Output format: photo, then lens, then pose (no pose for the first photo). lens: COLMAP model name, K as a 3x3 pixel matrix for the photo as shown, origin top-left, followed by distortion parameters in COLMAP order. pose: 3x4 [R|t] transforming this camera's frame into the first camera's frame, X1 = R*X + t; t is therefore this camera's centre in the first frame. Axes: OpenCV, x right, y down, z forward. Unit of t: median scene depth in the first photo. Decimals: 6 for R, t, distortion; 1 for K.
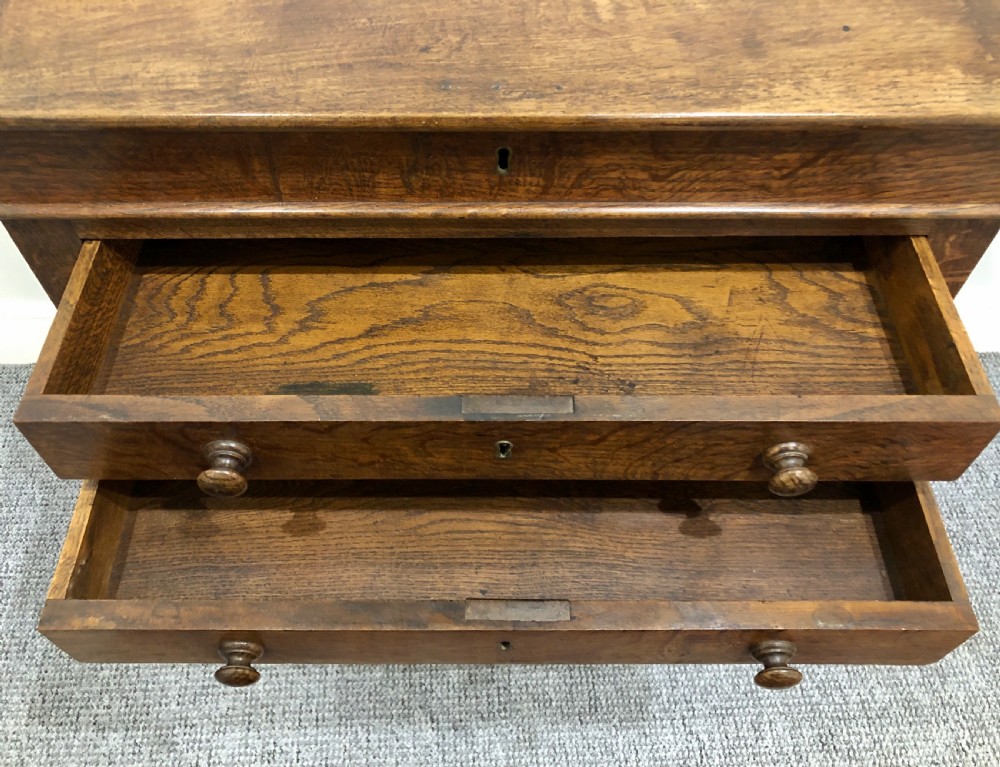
lens RADIAL K [[868.4, 0, 478.9], [0, 868.4, 383.0], [0, 0, 1]] dist [-0.002502, 0.003814]
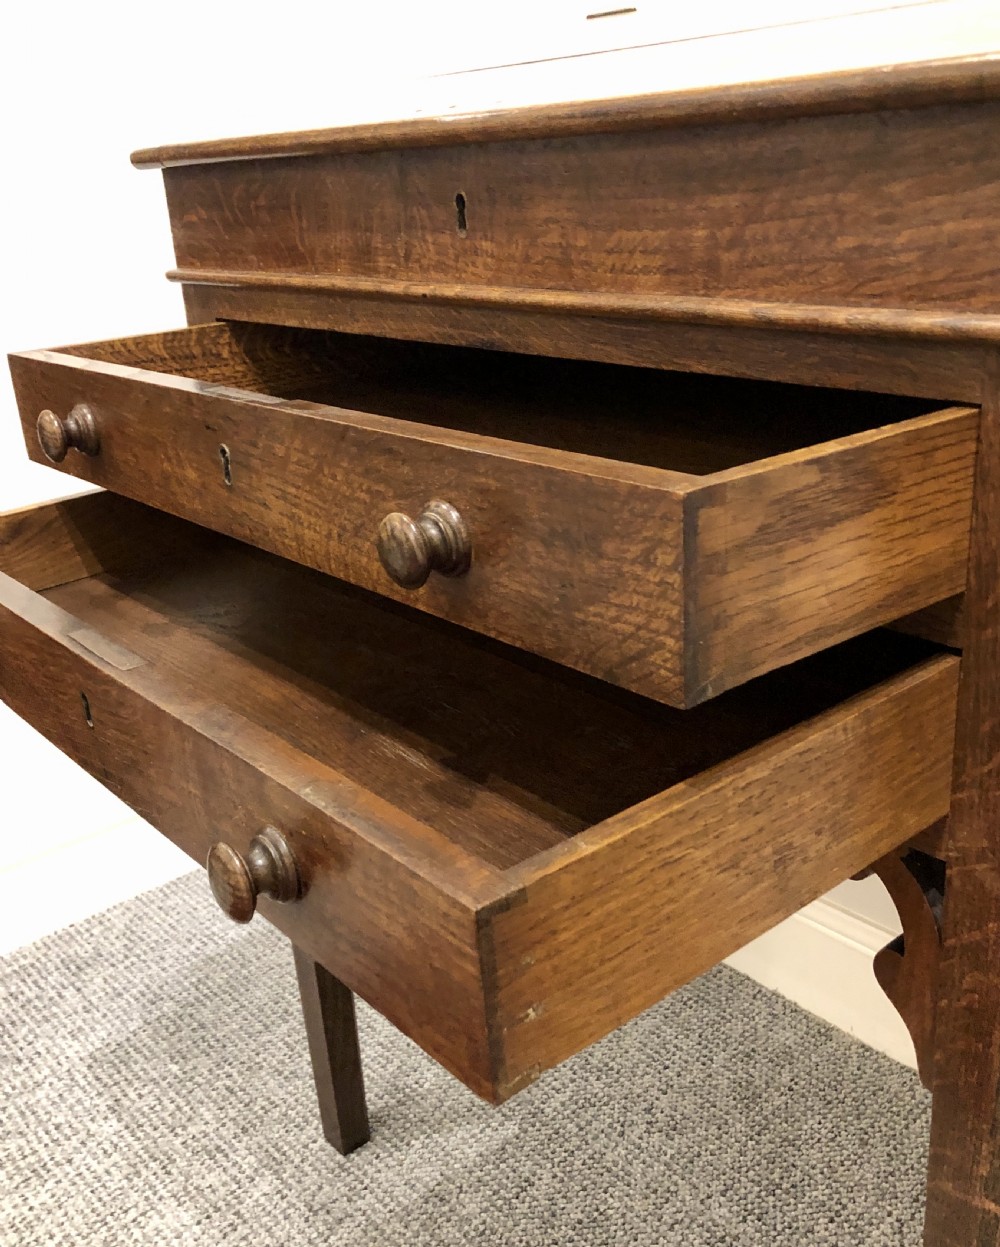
lens RADIAL K [[1239.8, 0, 495.7], [0, 1239.8, 653.6], [0, 0, 1]] dist [0.006996, 0.000000]
pose [[0.631834, 0.252424, -0.732849, 0.483296], [-0.588391, 0.771673, -0.241491, 0.156812], [0.504561, 0.583784, 0.636093, 0.244872]]
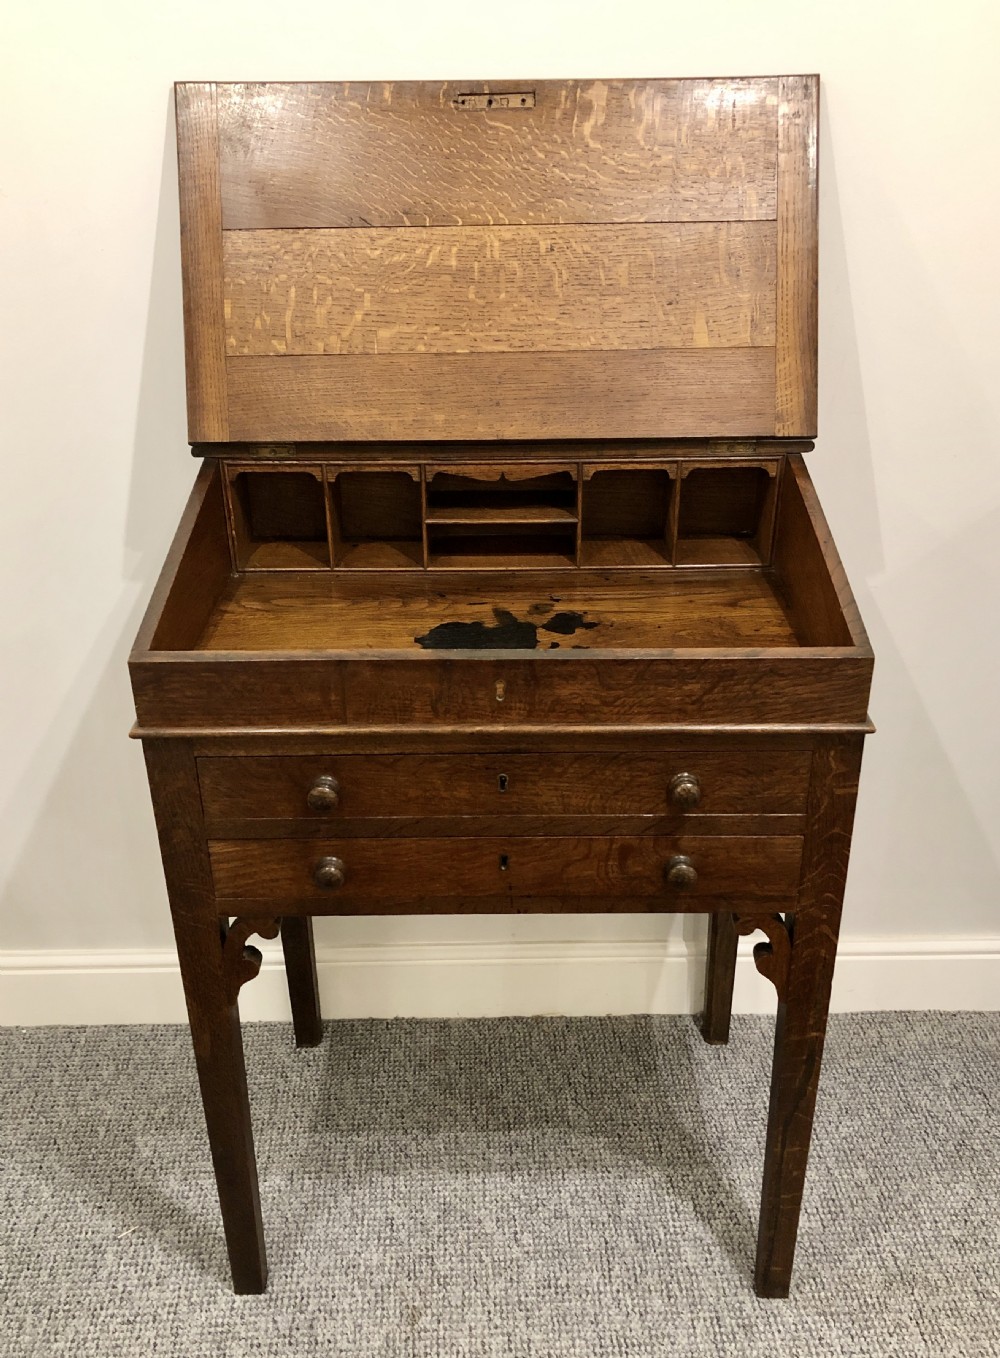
lens RADIAL K [[1271.2, 0, 496.4], [0, 1271.2, 682.0], [0, 0, 1]] dist [0.026644, 0.000000]
pose [[0.999930, -0.006700, -0.009737, 0.020435], [0.001646, 0.894728, -0.446608, 0.331156], [0.011705, 0.446560, 0.894677, -0.447634]]
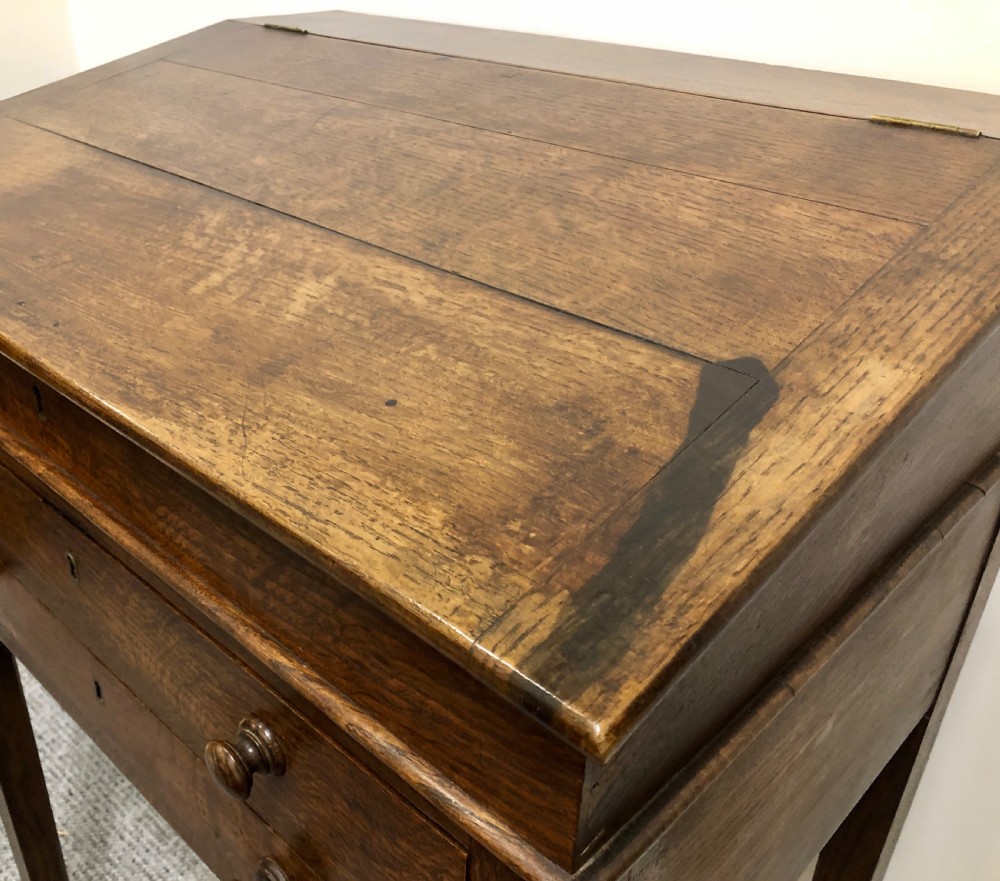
lens RADIAL K [[975.7, 0, 427.1], [0, 975.7, 426.8], [0, 0, 1]] dist [0.006819, 0.000000]
pose [[0.704968, 0.347104, -0.618497, 0.402100], [-0.579819, 0.784272, -0.220744, -0.118039], [0.408448, 0.514234, 0.754144, 0.228879]]
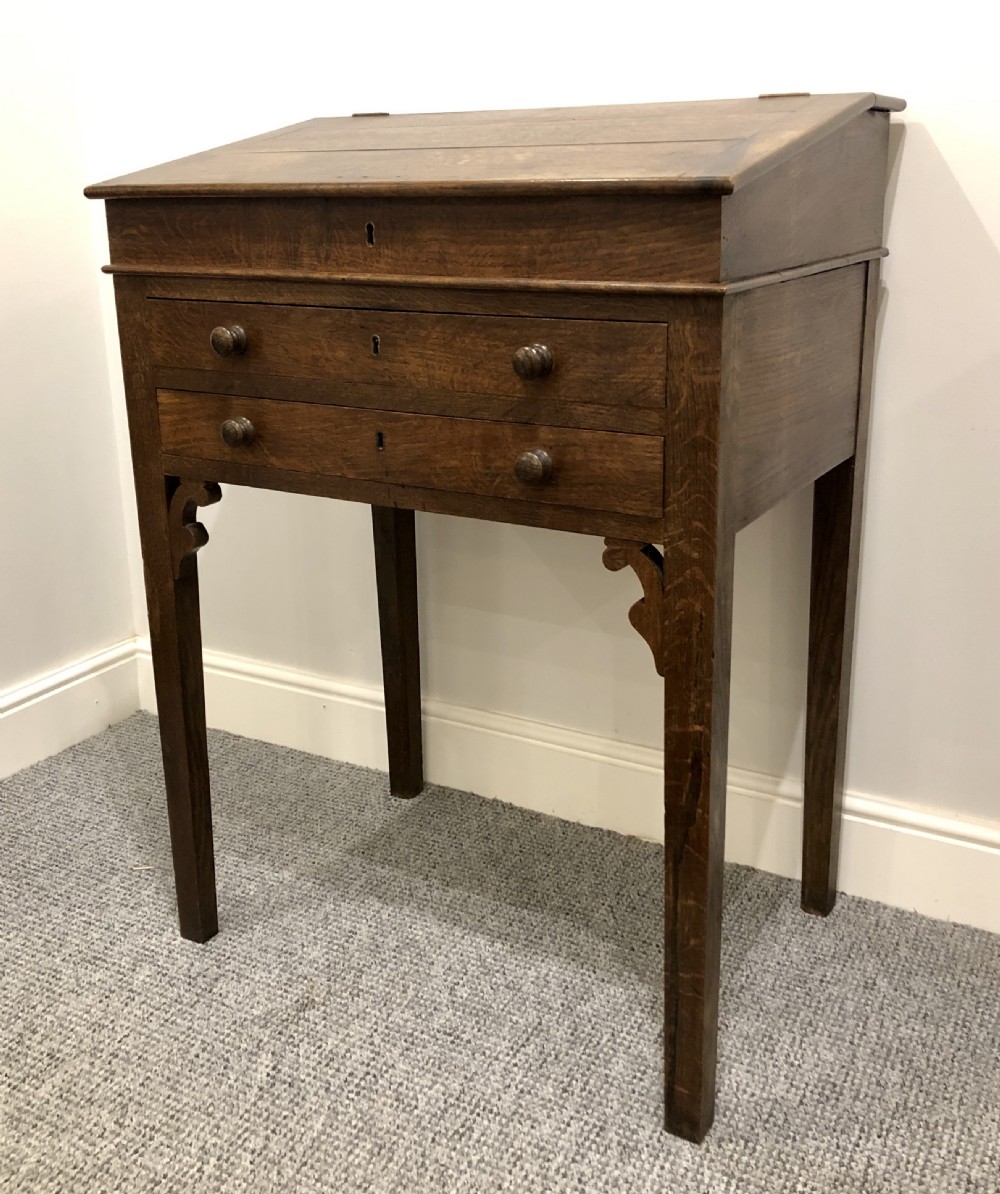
lens RADIAL K [[1270.4, 0, 482.1], [0, 1270.4, 511.2], [0, 0, 1]] dist [0.024150, 0.000000]
pose [[0.854567, 0.119787, -0.505338, 0.634548], [-0.410747, 0.751338, -0.516505, 0.536822], [0.317809, 0.648954, 0.691271, -0.057502]]
